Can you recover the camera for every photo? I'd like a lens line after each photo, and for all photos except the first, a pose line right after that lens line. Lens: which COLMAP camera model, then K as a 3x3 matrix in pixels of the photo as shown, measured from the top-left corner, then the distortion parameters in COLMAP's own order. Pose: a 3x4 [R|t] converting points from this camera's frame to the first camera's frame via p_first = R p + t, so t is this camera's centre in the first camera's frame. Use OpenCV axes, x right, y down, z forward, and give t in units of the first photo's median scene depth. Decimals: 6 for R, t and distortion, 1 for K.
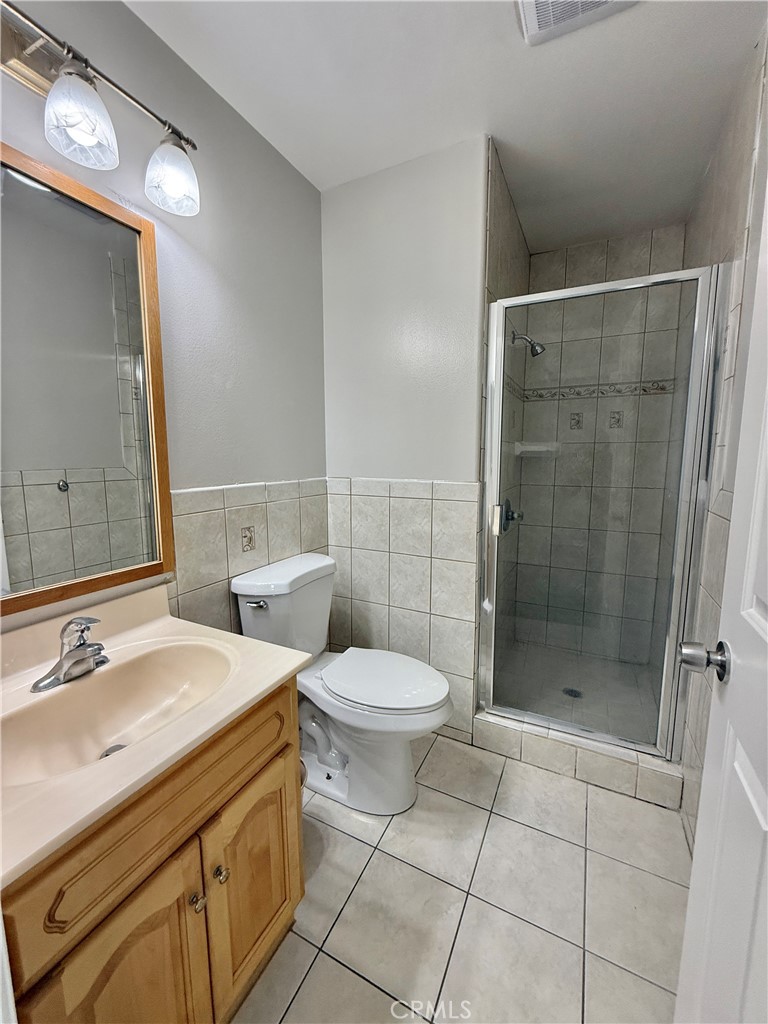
lens RADIAL K [[407.8, 0, 386.5], [0, 407.8, 509.2], [0, 0, 1]] dist [0.000196, -0.000161]
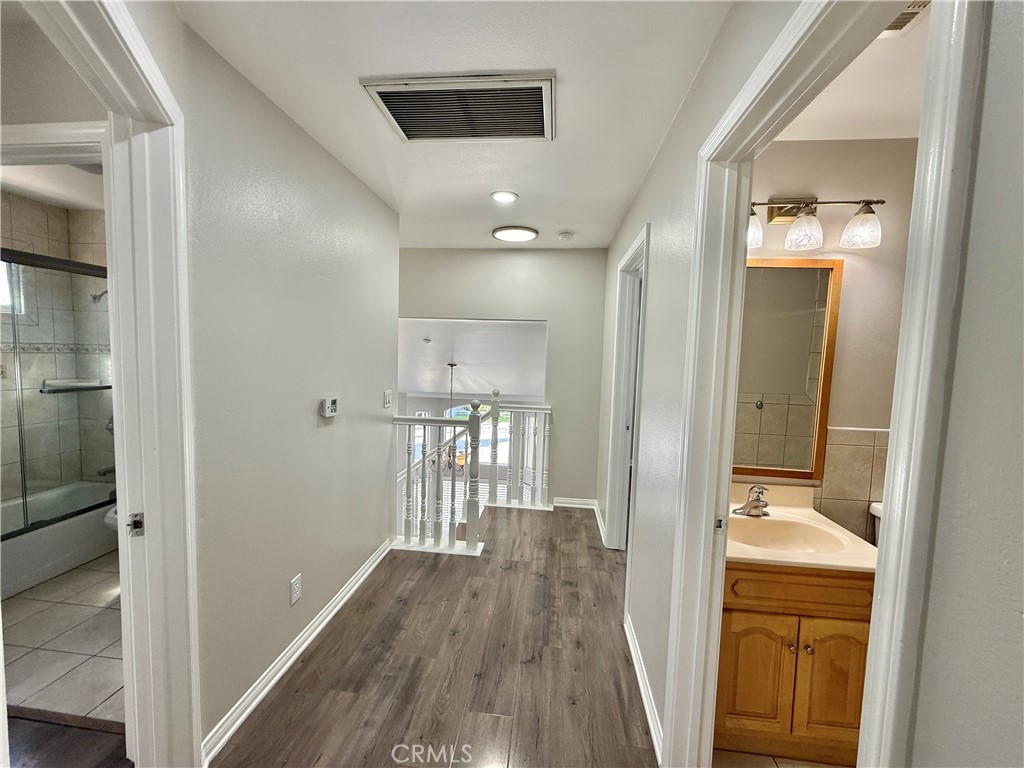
lens RADIAL K [[407.8, 0, 512.0], [0, 407.8, 384.0], [0, 0, 1]] dist [0.000196, -0.000161]
pose [[0.350099, 0.079968, -0.933293, 0.354997], [-0.154375, 0.987651, 0.026716, -0.049236], [0.923904, 0.134724, 0.358121, -0.495341]]
